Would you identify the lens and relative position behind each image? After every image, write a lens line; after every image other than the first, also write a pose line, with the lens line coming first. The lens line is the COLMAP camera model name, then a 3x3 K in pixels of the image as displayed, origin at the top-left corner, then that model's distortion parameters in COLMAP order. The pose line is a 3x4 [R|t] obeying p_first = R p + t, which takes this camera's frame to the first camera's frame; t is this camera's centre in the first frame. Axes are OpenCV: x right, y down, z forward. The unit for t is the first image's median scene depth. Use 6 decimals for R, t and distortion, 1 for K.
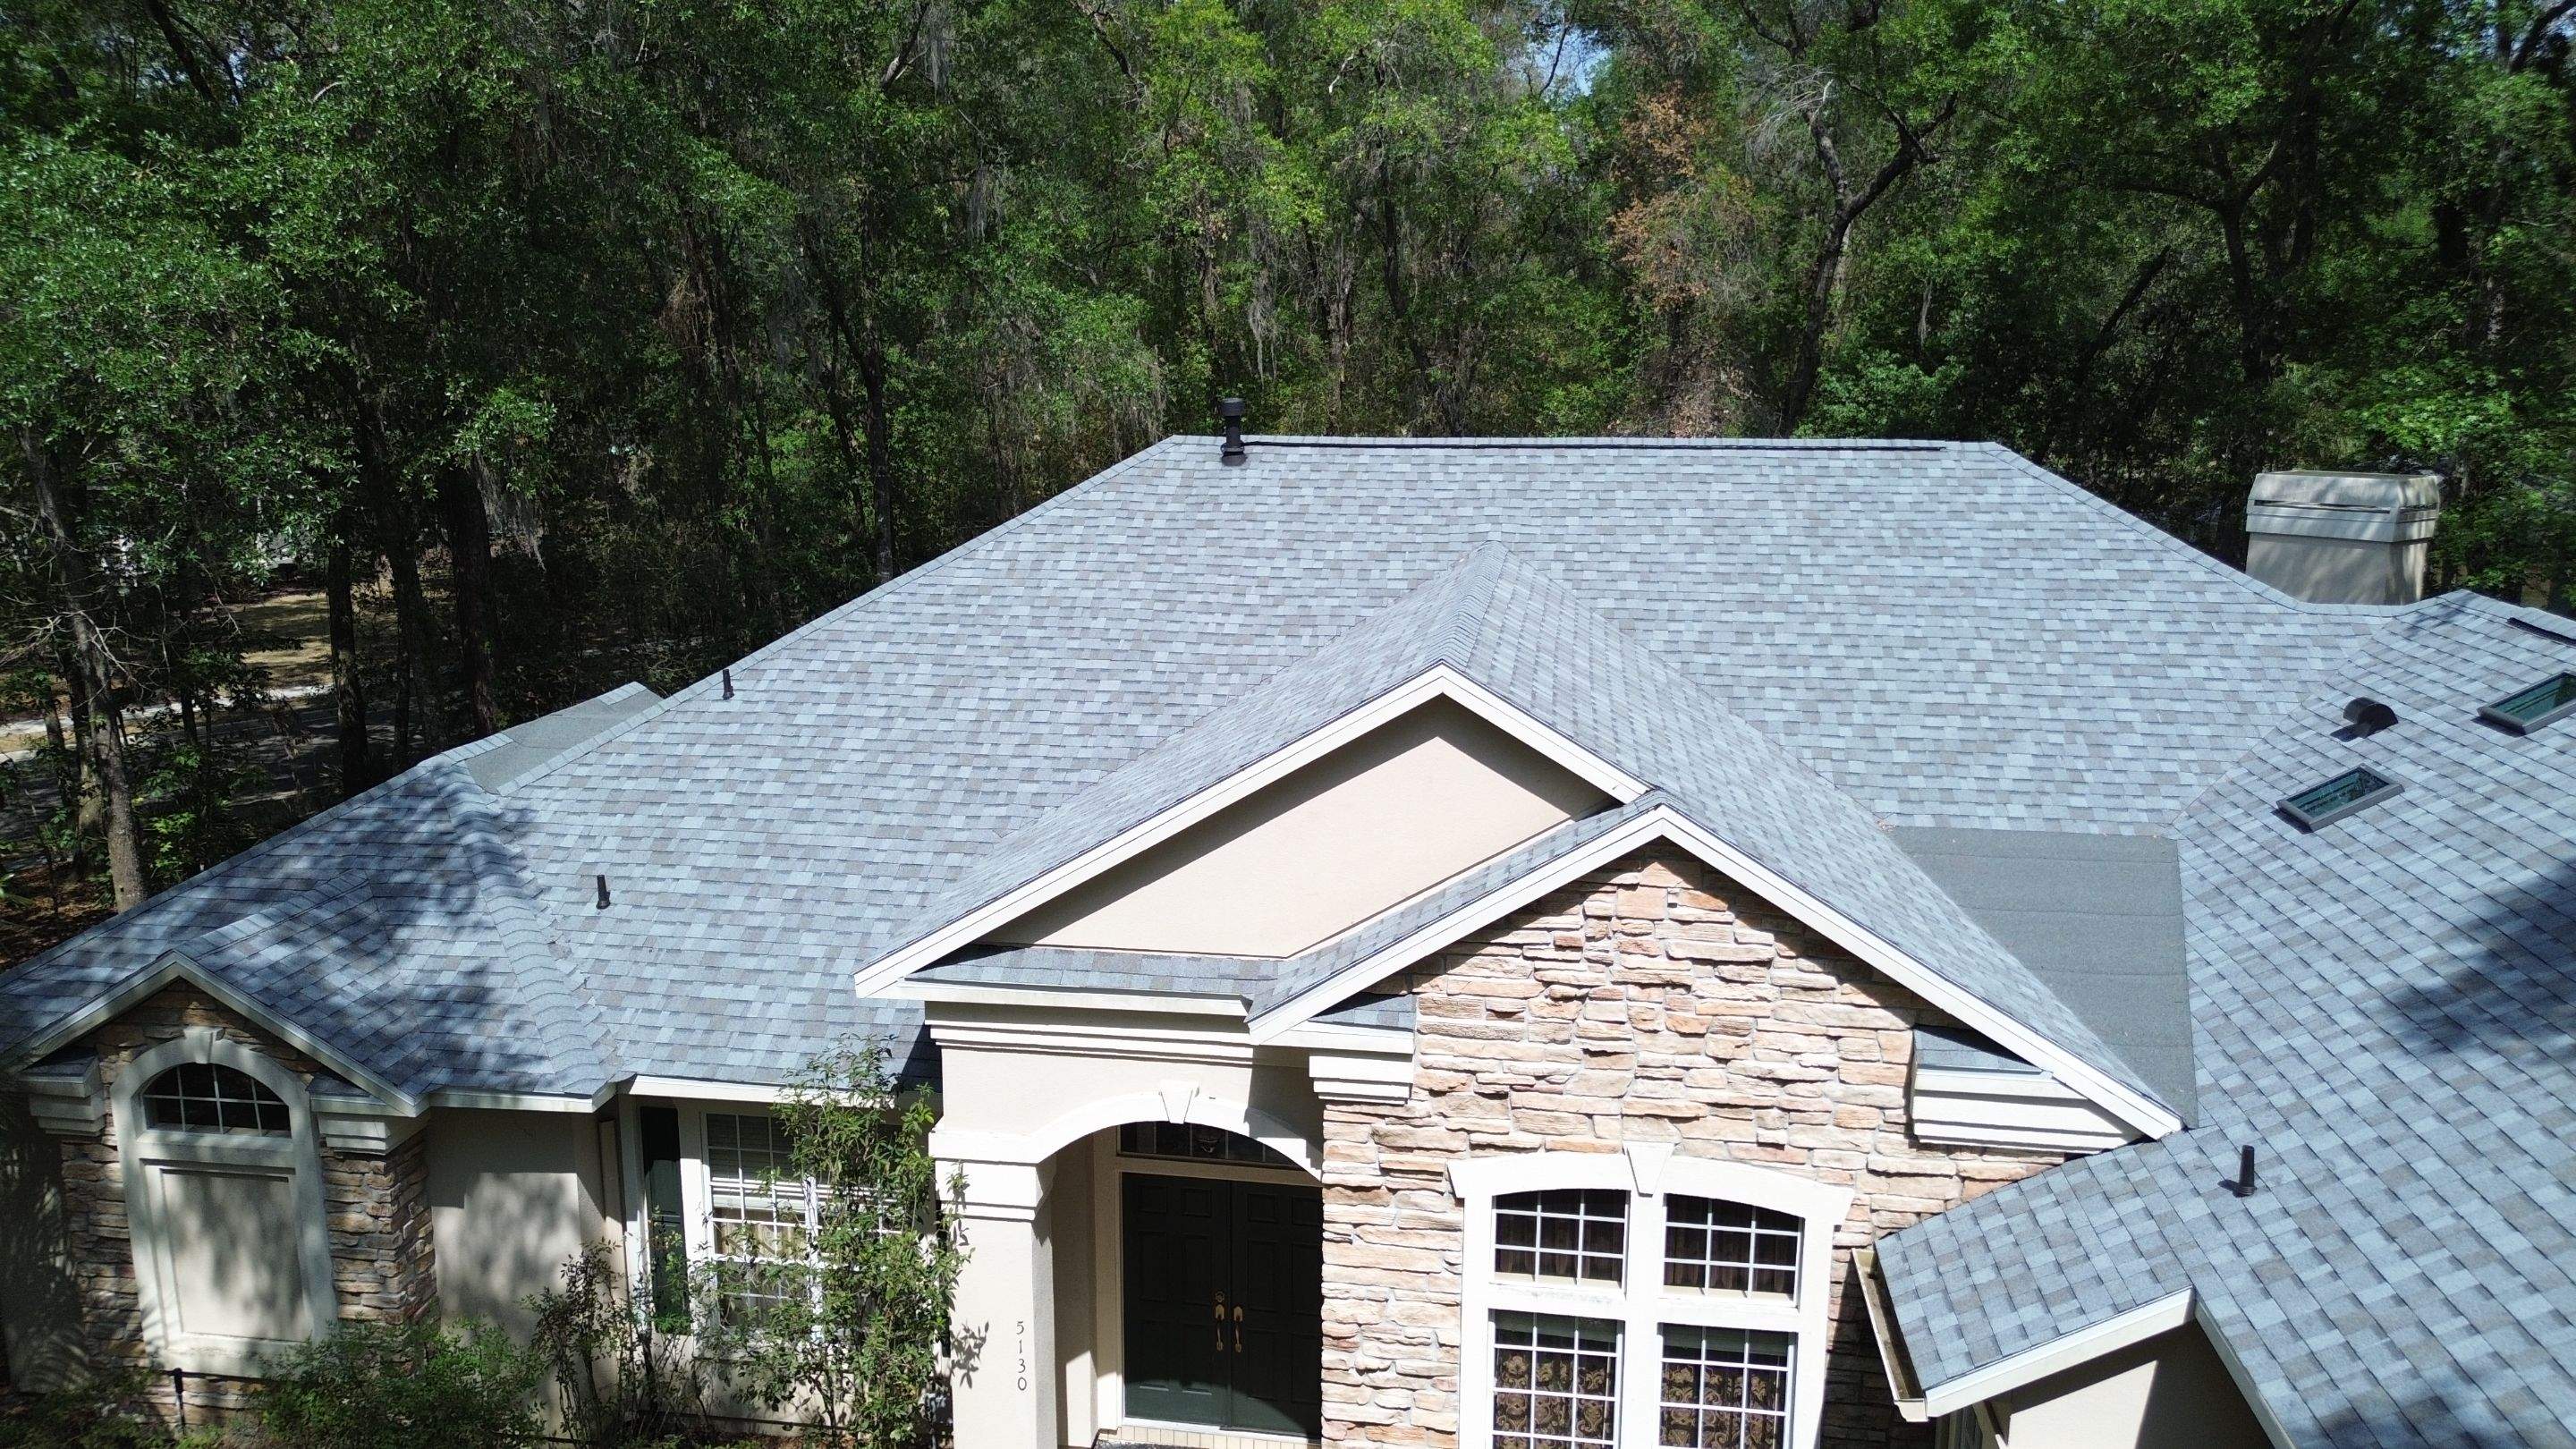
lens RADIAL K [[1827.0, 0, 1289.6], [0, 1827.0, 725.4], [0, 0, 1]] dist [0.067741, -0.066774]
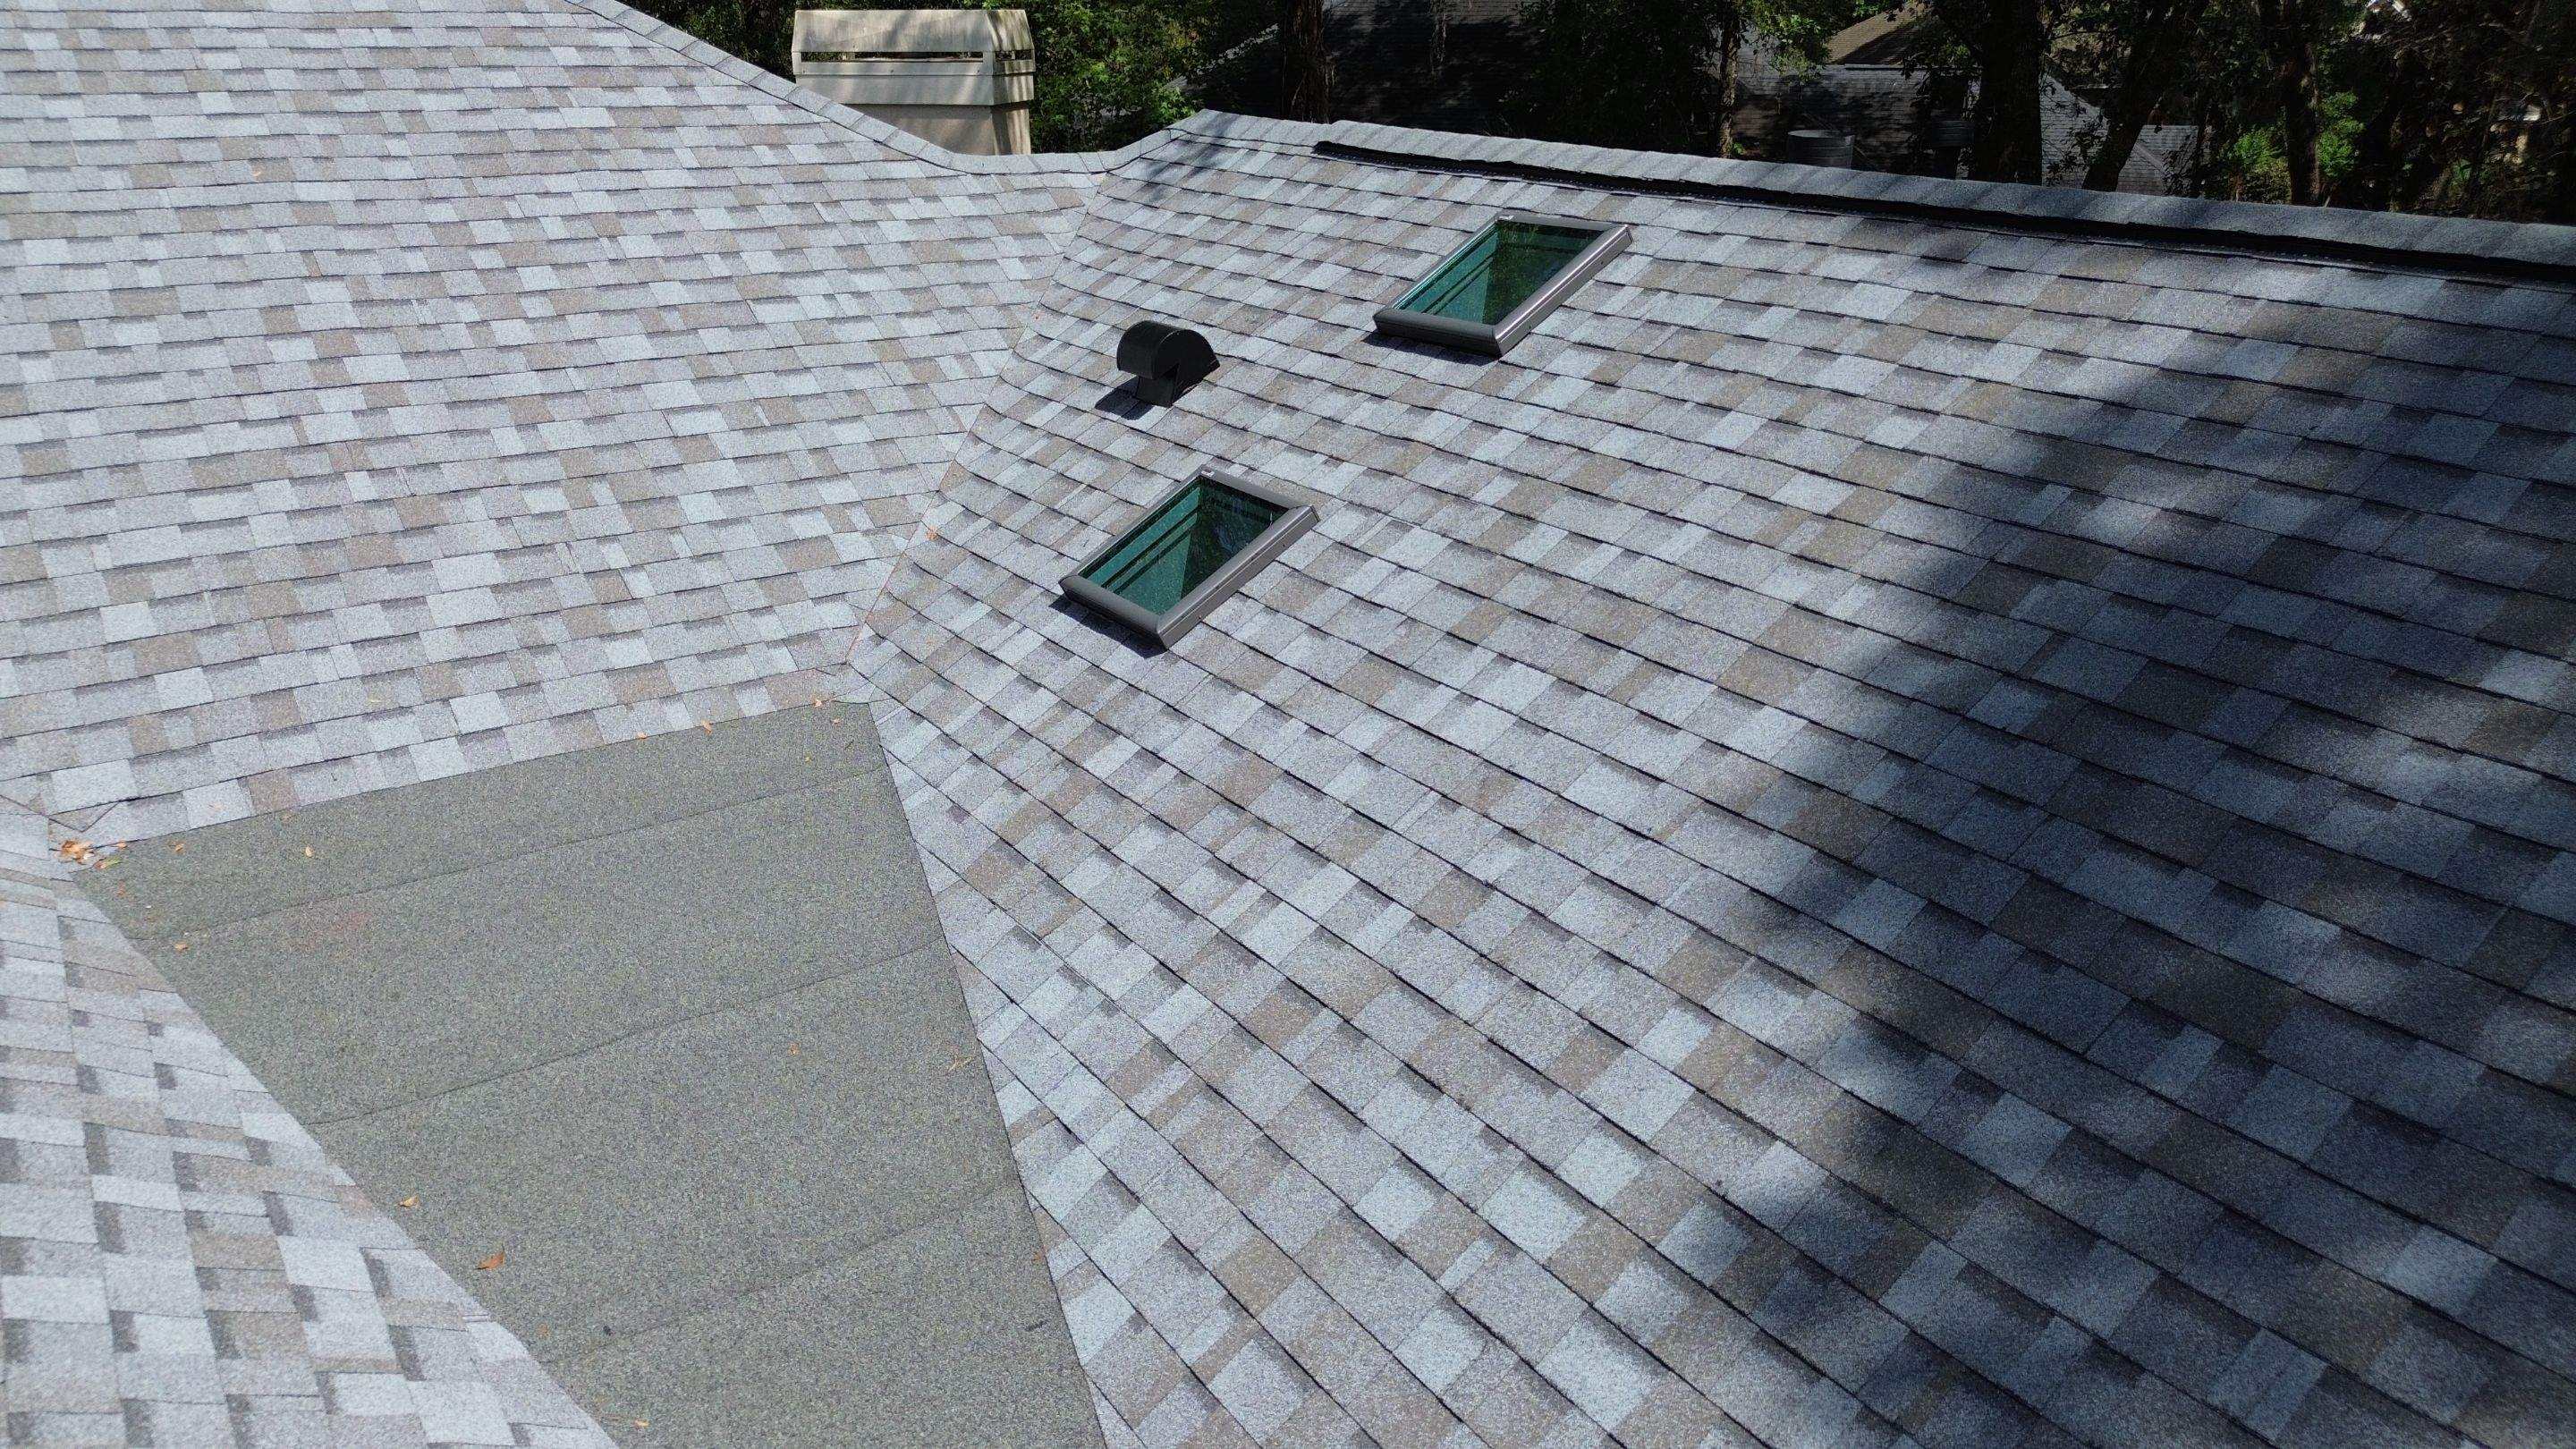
lens RADIAL K [[1827.0, 0, 1302.4], [0, 1827.0, 717.3], [0, 0, 1]] dist [0.067741, -0.066774]
pose [[0.728032, -0.244031, 0.640638, 0.242847], [0.138945, 0.967628, 0.210689, -0.008848], [-0.671315, -0.064375, 0.738371, 0.535420]]
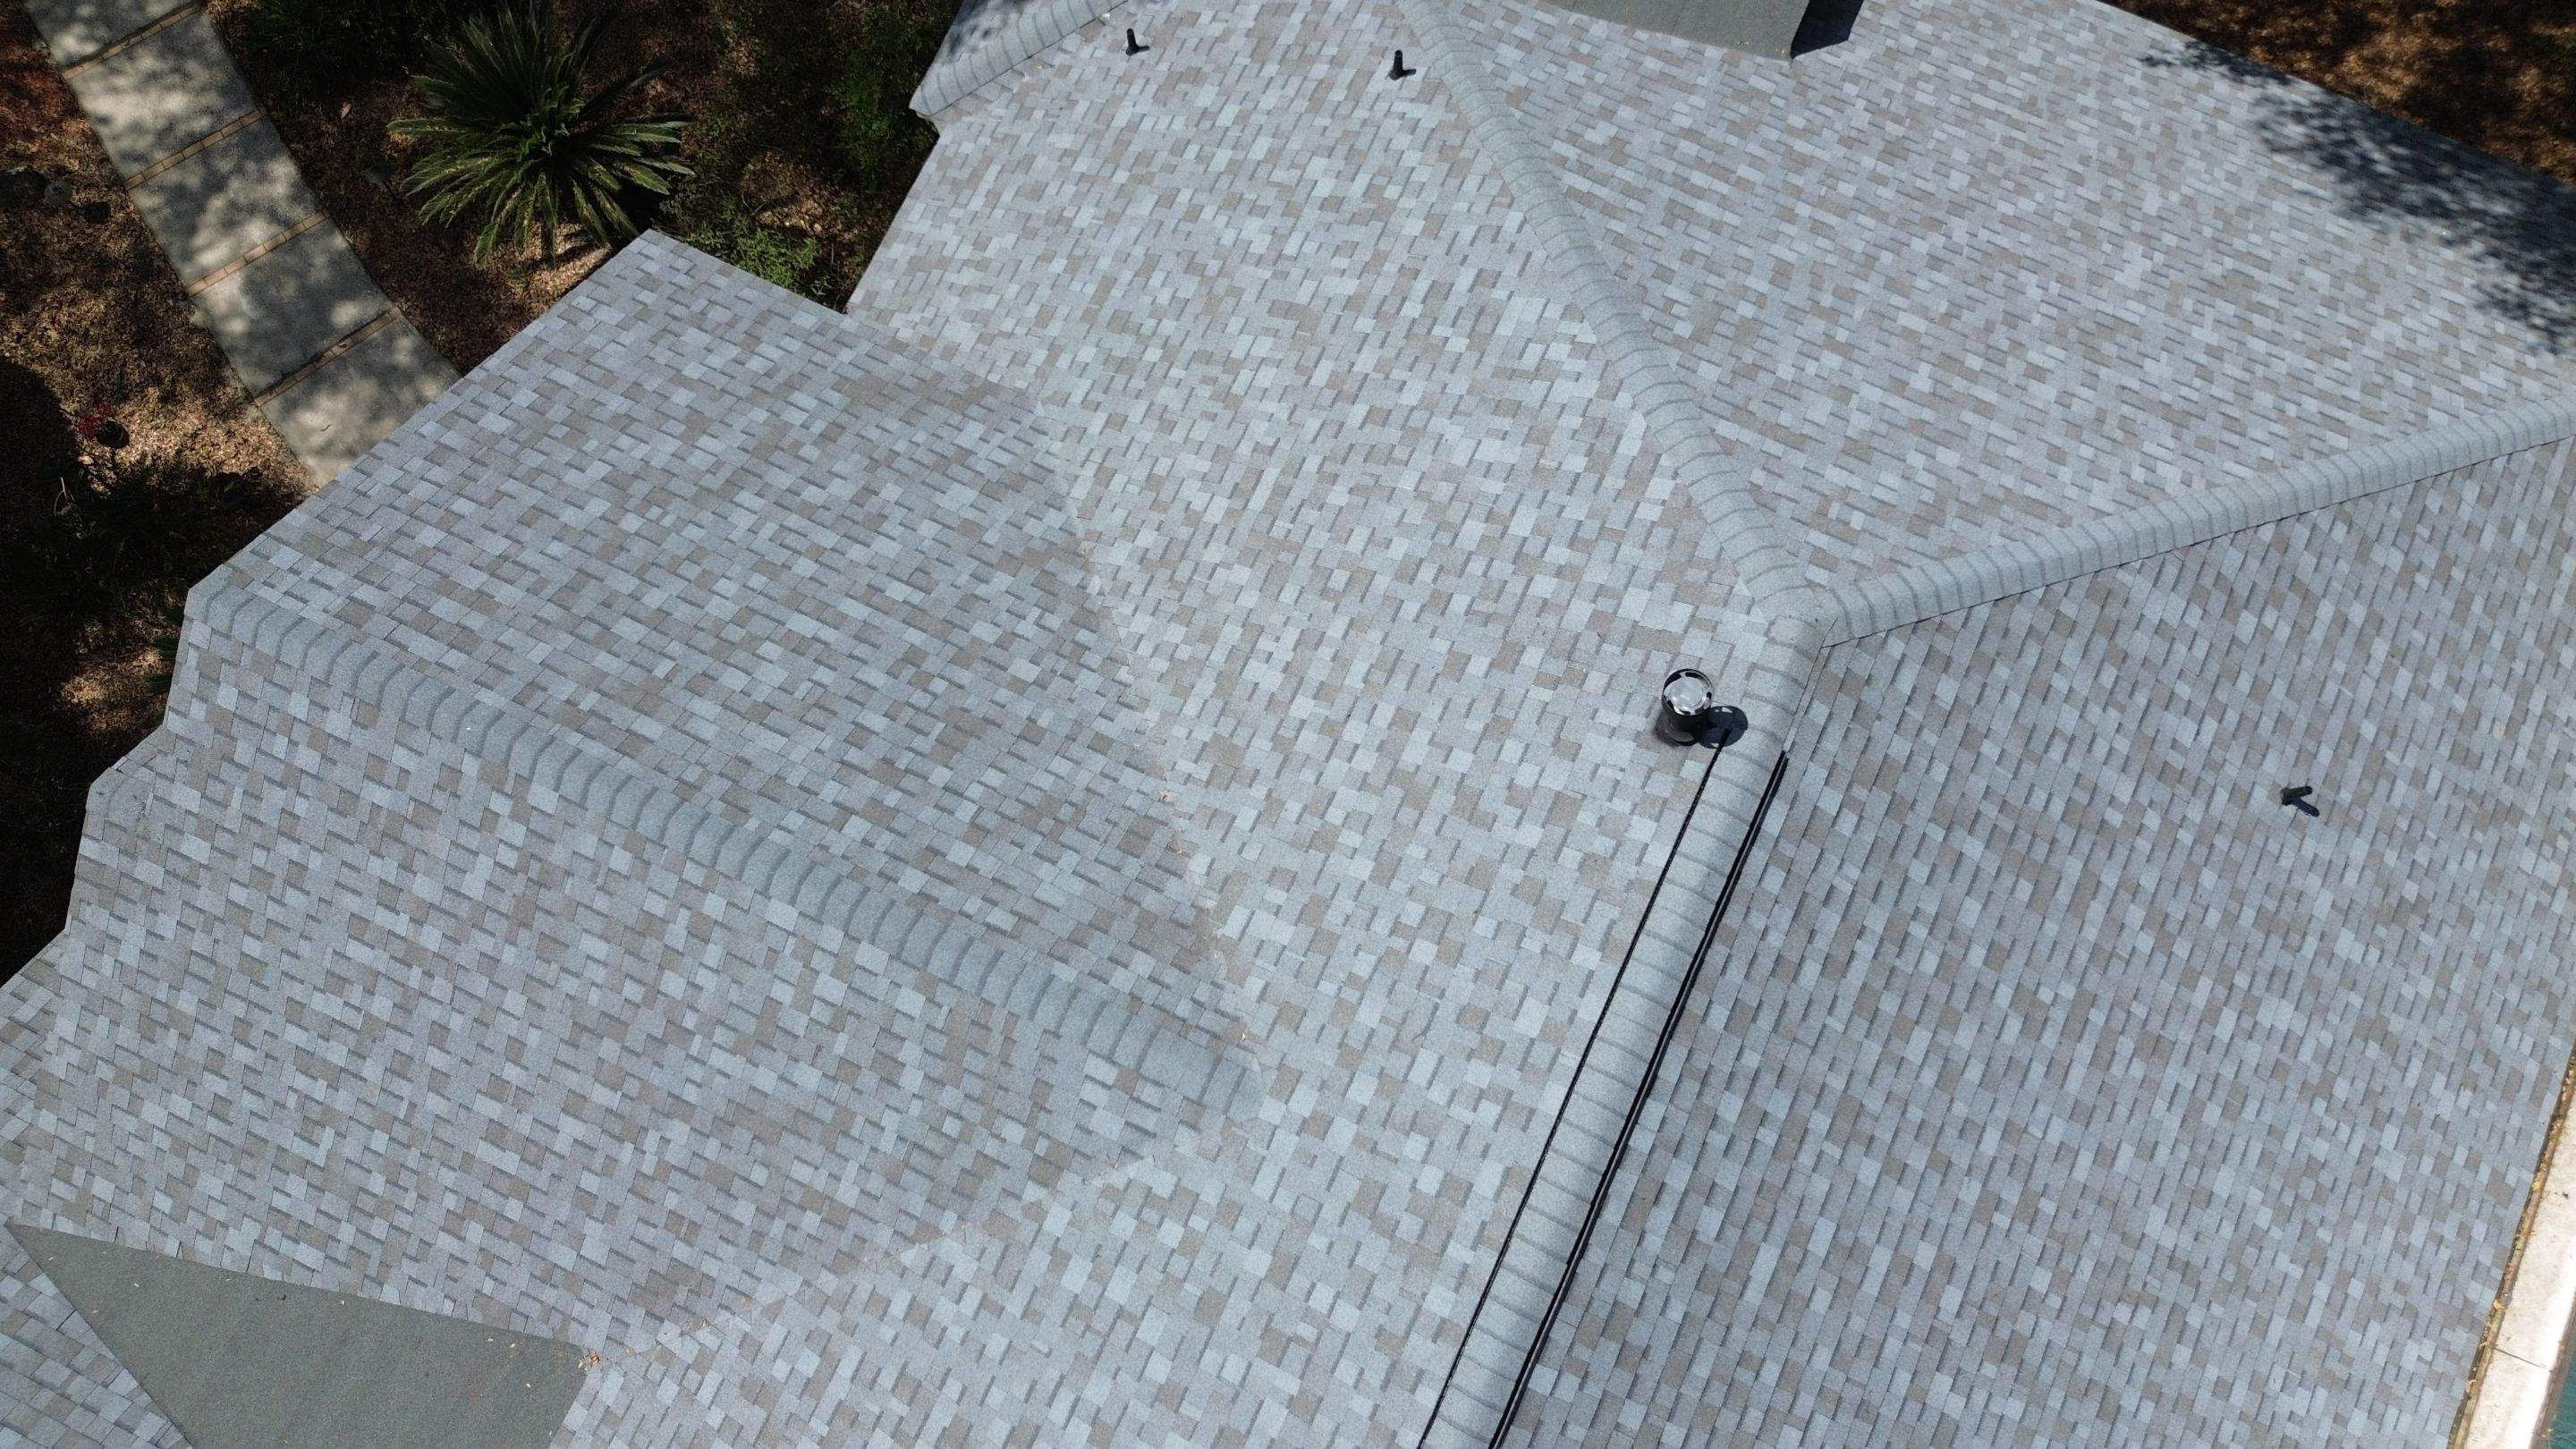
lens RADIAL K [[1827.0, 0, 1299.0], [0, 1827.0, 714.0], [0, 0, 1]] dist [0.067741, -0.066774]
pose [[-0.285885, 0.935225, -0.208864, 0.123754], [-0.183484, 0.160504, 0.969831, -0.736203], [0.940534, 0.315583, 0.125713, 0.976366]]
